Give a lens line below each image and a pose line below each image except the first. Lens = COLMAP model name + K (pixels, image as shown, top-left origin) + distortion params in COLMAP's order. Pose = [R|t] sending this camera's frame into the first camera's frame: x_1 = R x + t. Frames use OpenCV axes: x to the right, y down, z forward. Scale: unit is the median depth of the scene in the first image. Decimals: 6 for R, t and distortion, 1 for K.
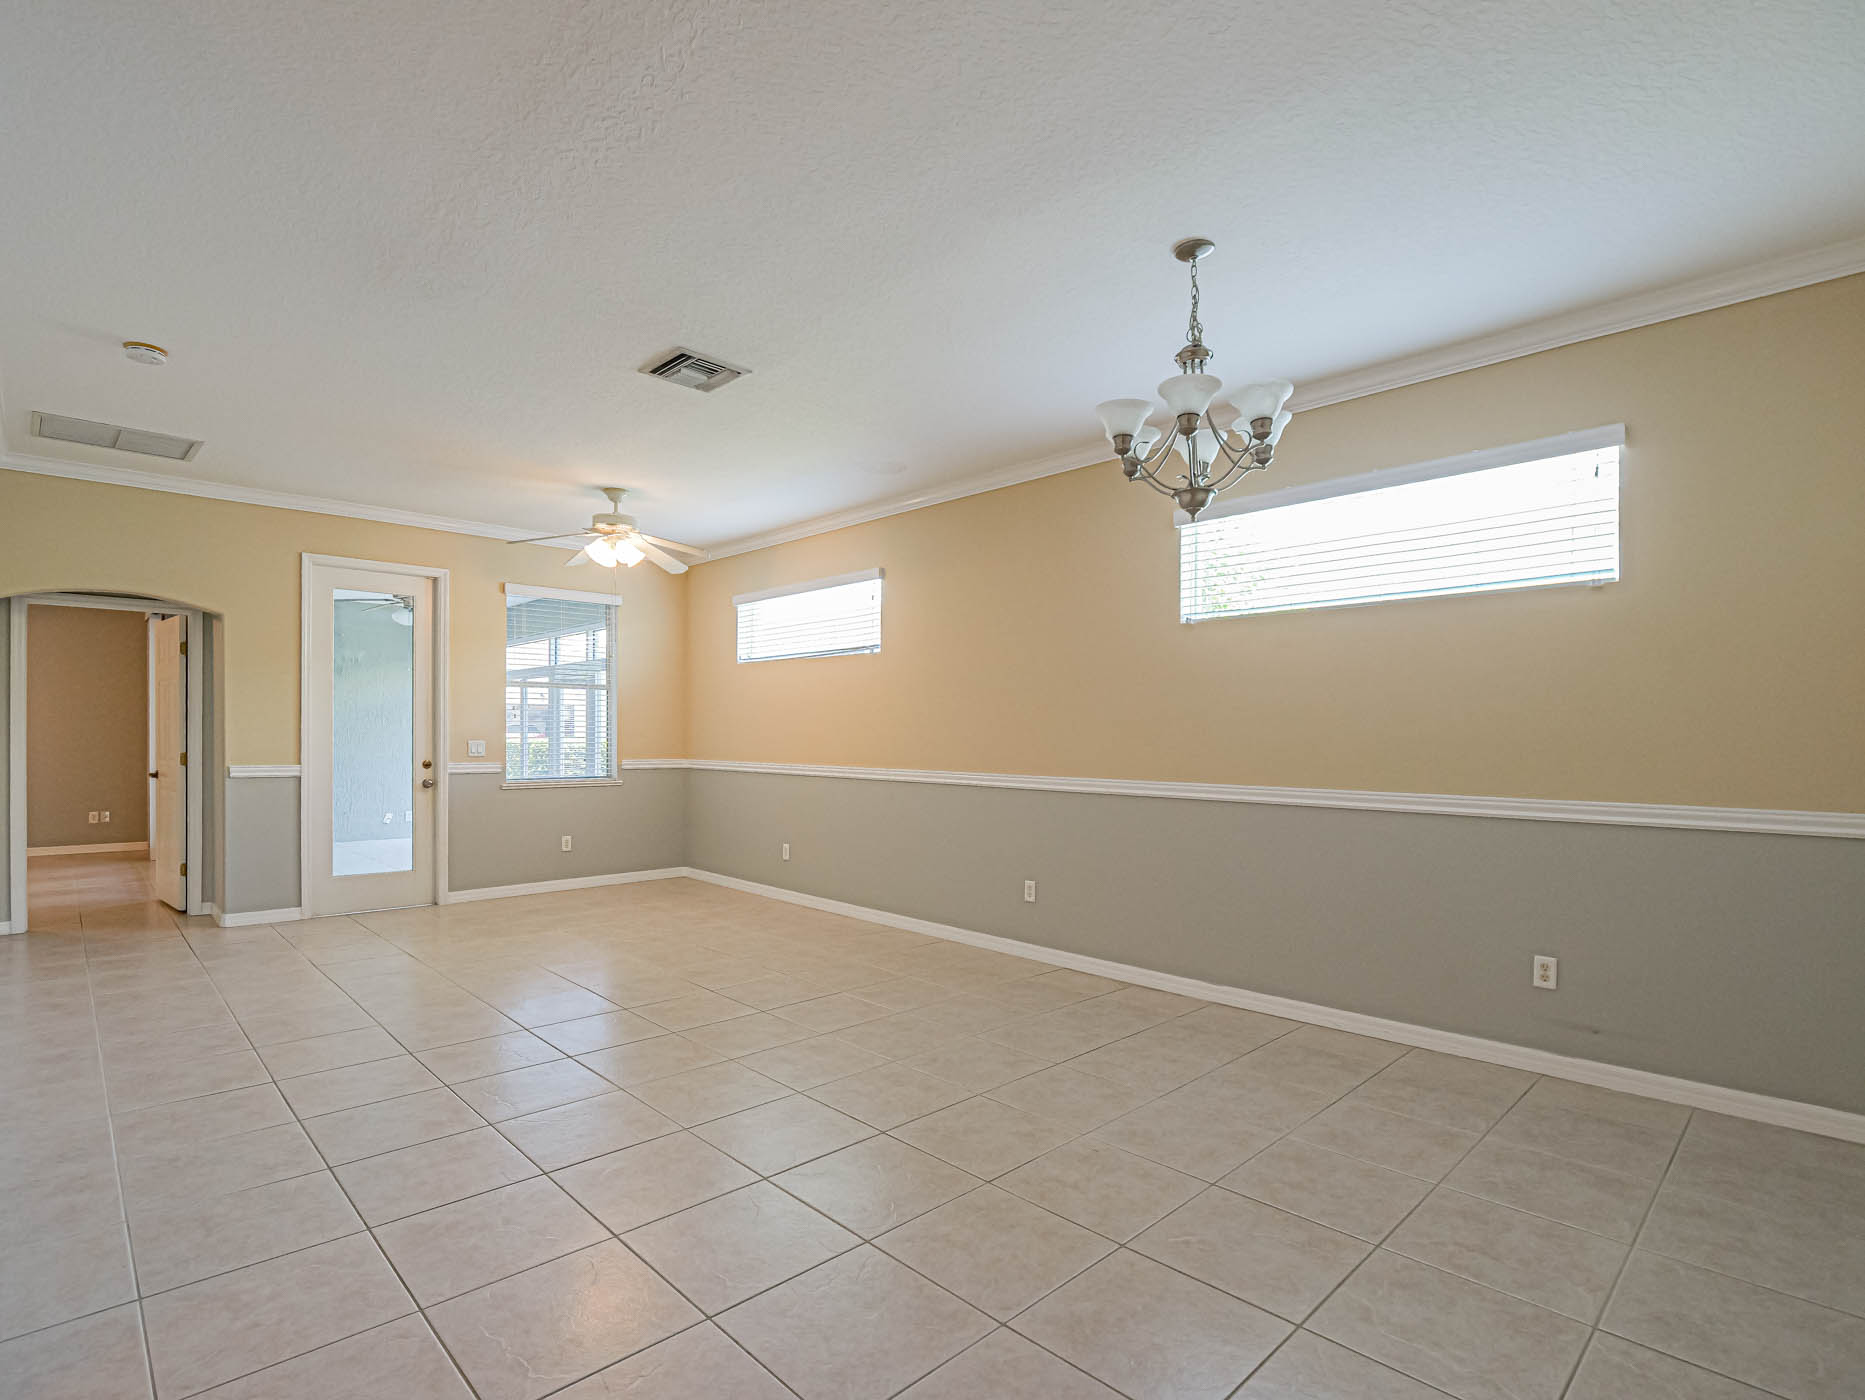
lens RADIAL K [[890.9, 0, 934.4], [0, 890.9, 740.2], [0, 0, 1]] dist [-0.024212, -0.000267]
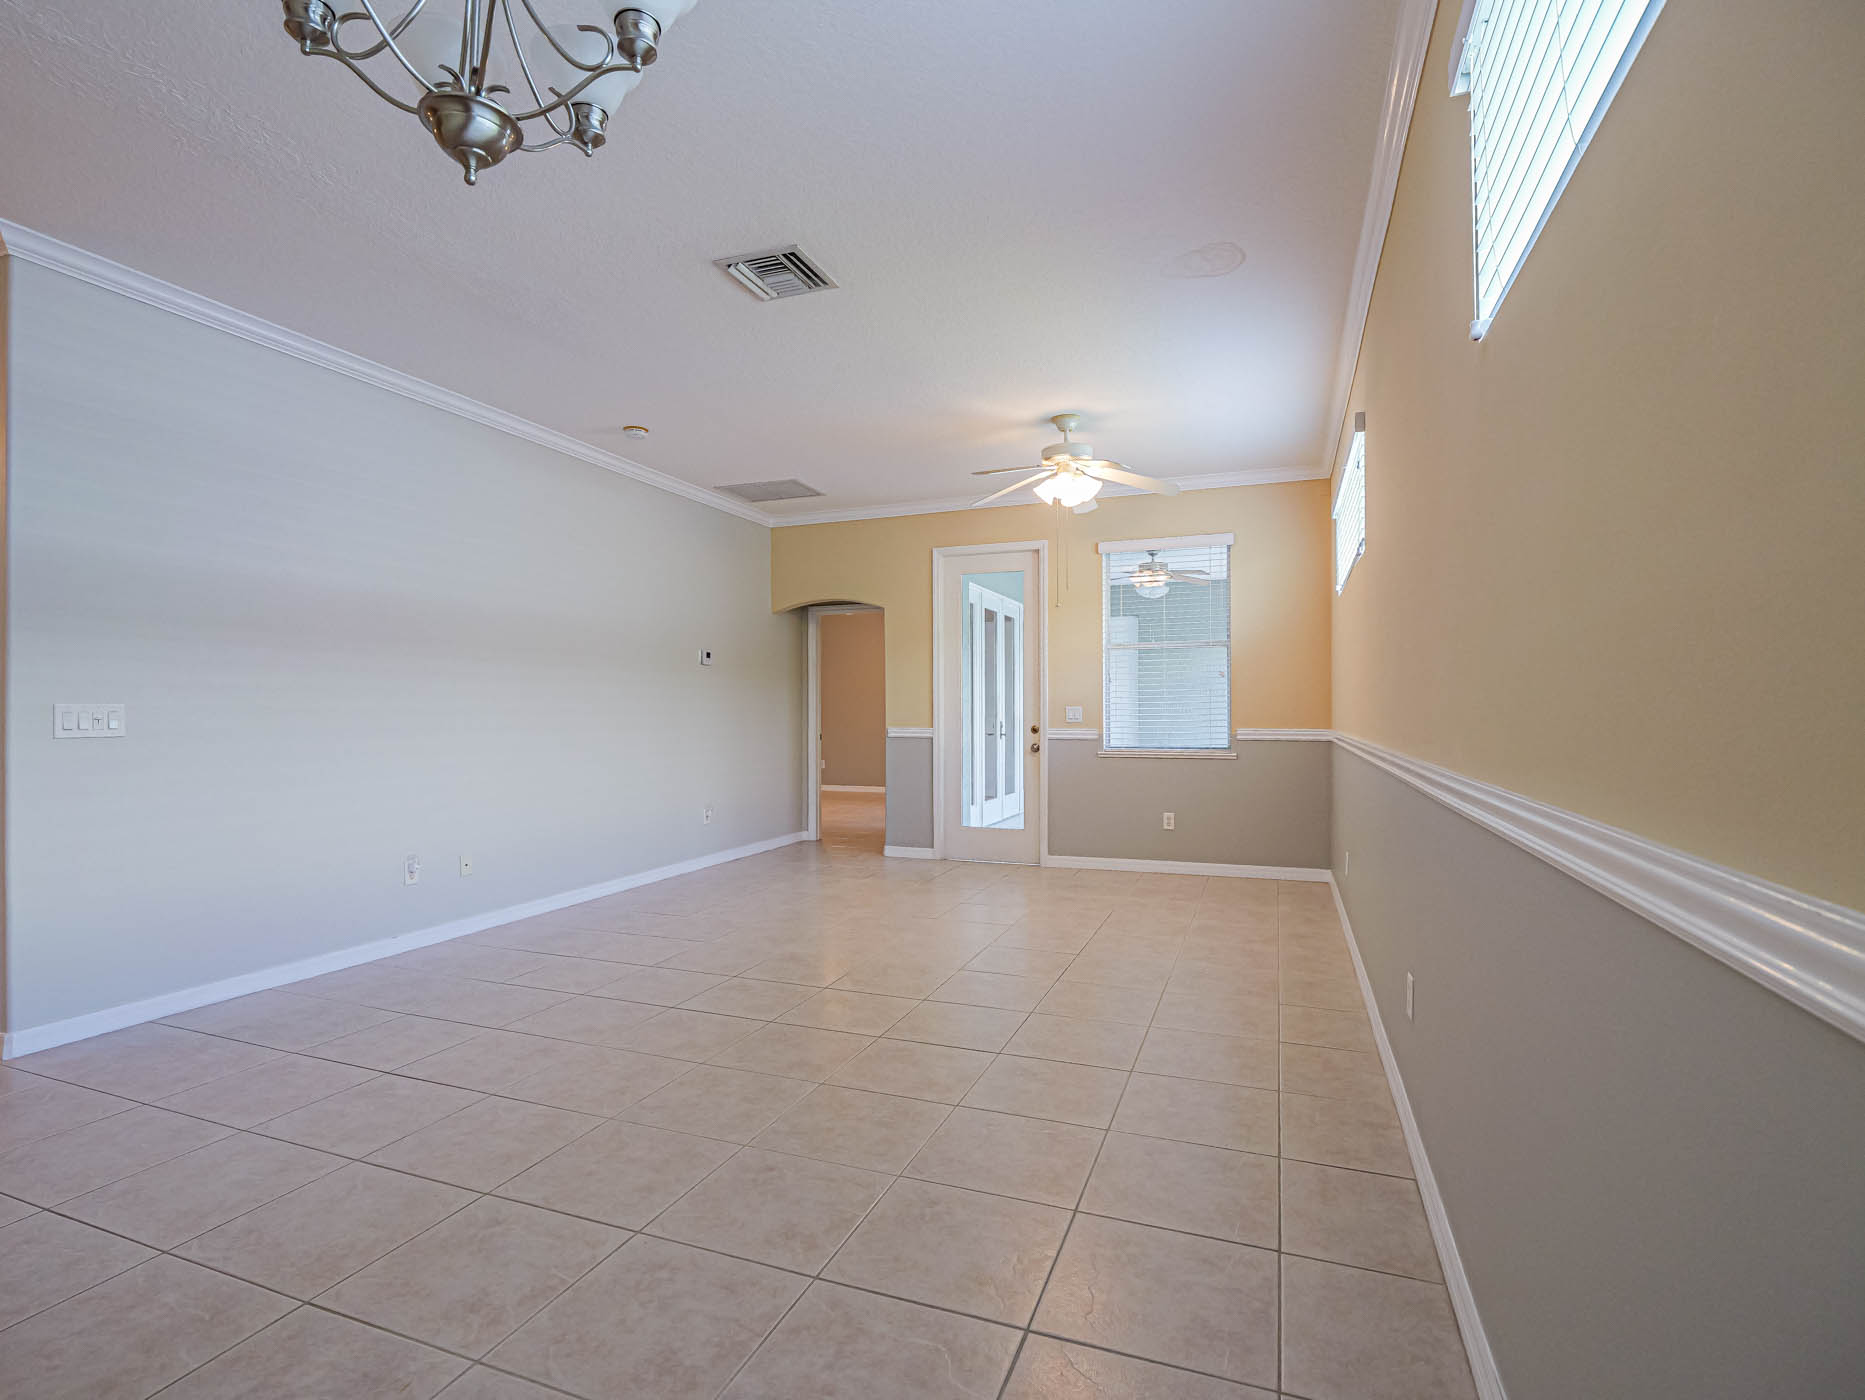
lens RADIAL K [[906.8, 0, 934.6], [0, 906.8, 709.2], [0, 0, 1]] dist [-0.022252, 0.000059]
pose [[0.413012, -0.012126, -0.910645, 0.353464], [0.001948, 0.999921, -0.012431, 0.016314], [0.910724, 0.003360, 0.413003, 0.451591]]
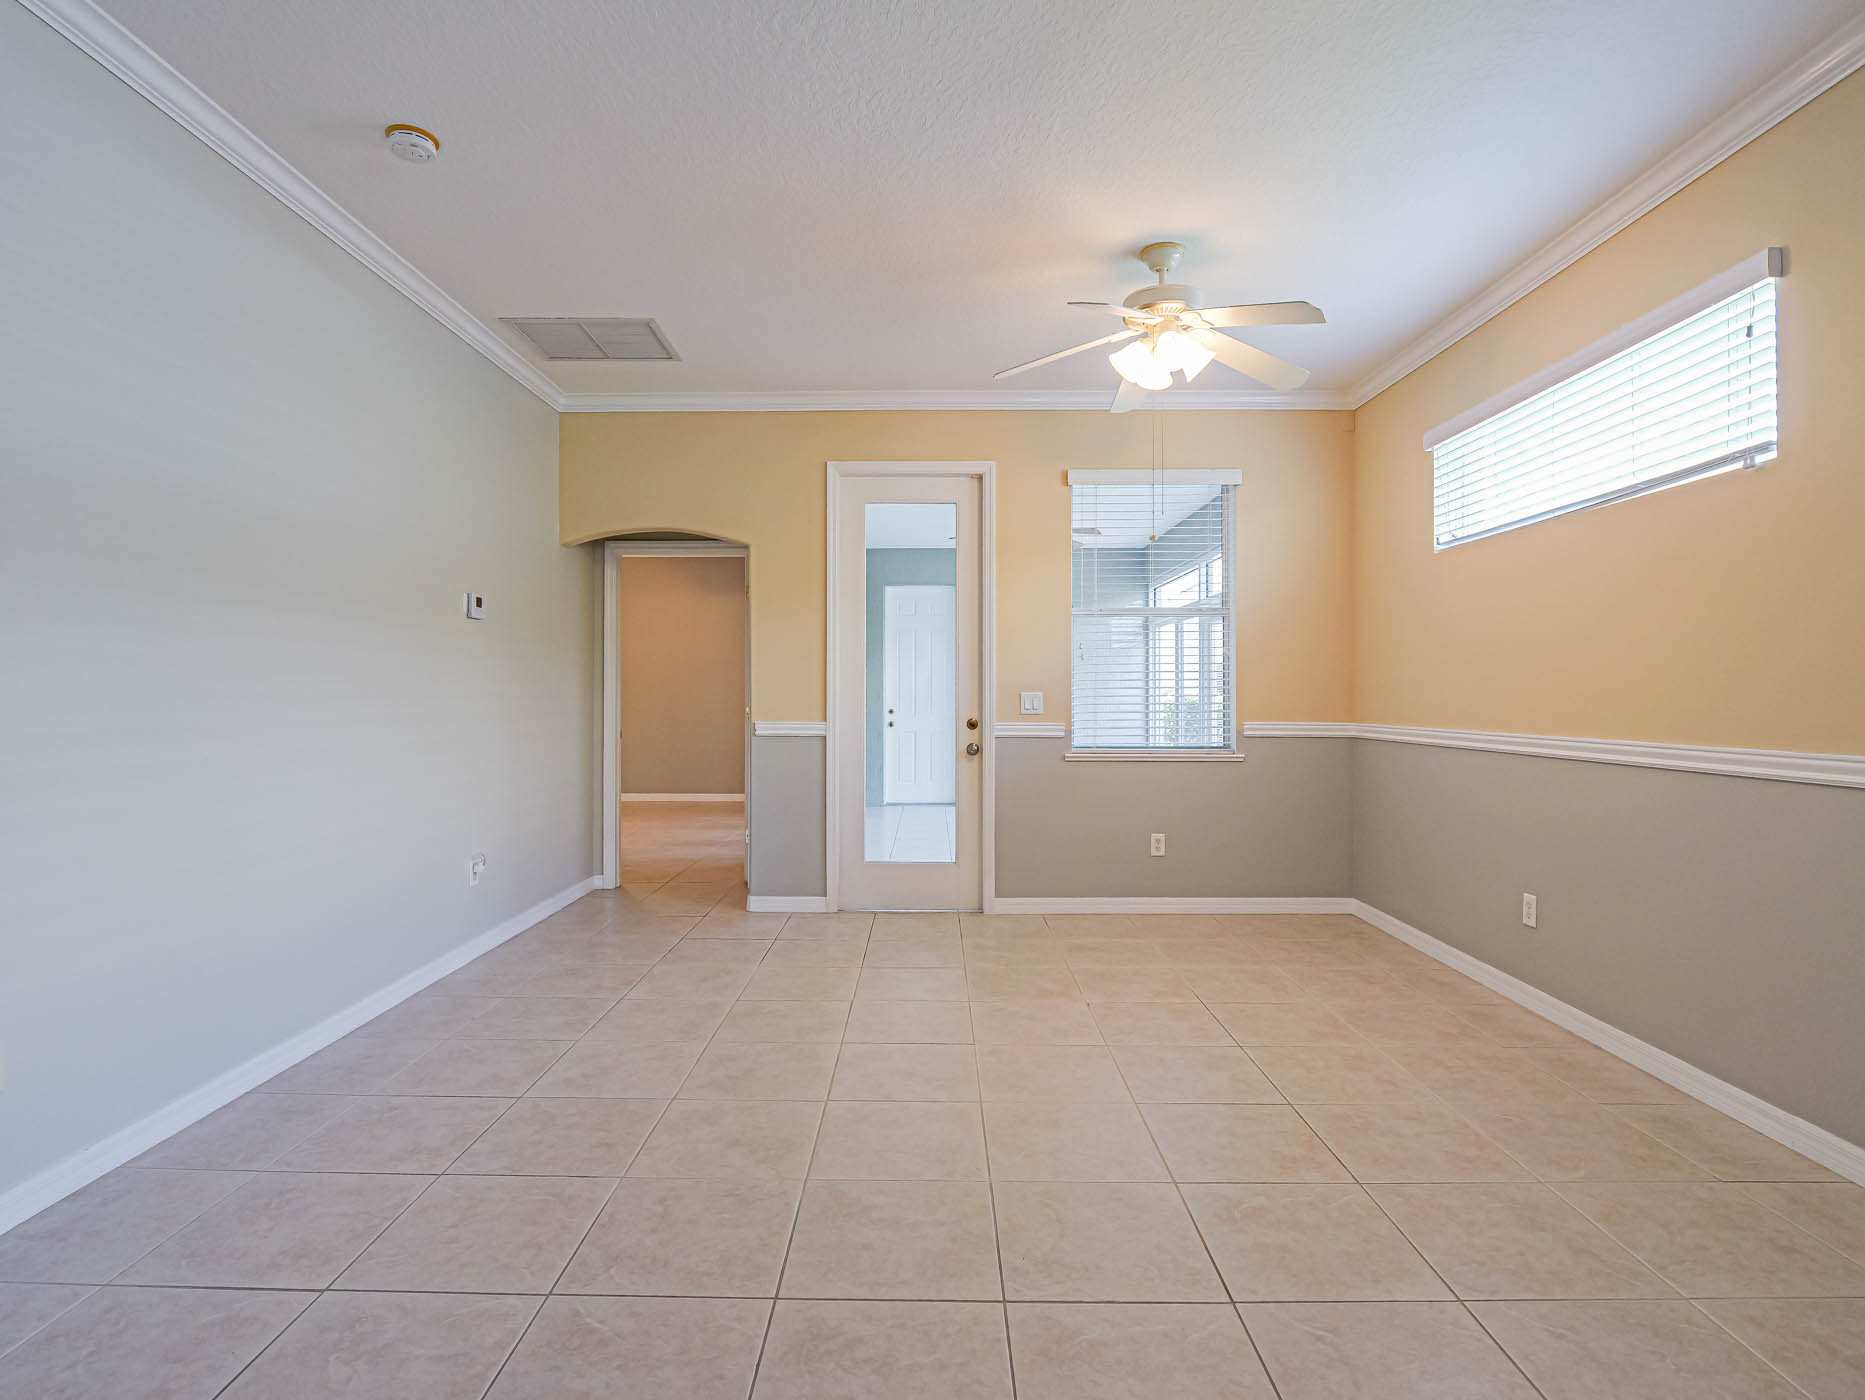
lens RADIAL K [[937.6, 0, 928.0], [0, 937.6, 693.3], [0, 0, 1]] dist [-0.001207, -0.011948]
pose [[0.702043, -0.008641, -0.712082, -0.031367], [0.000571, 0.999933, -0.011570, 0.010644], [0.712135, 0.007716, 0.702001, 0.413171]]
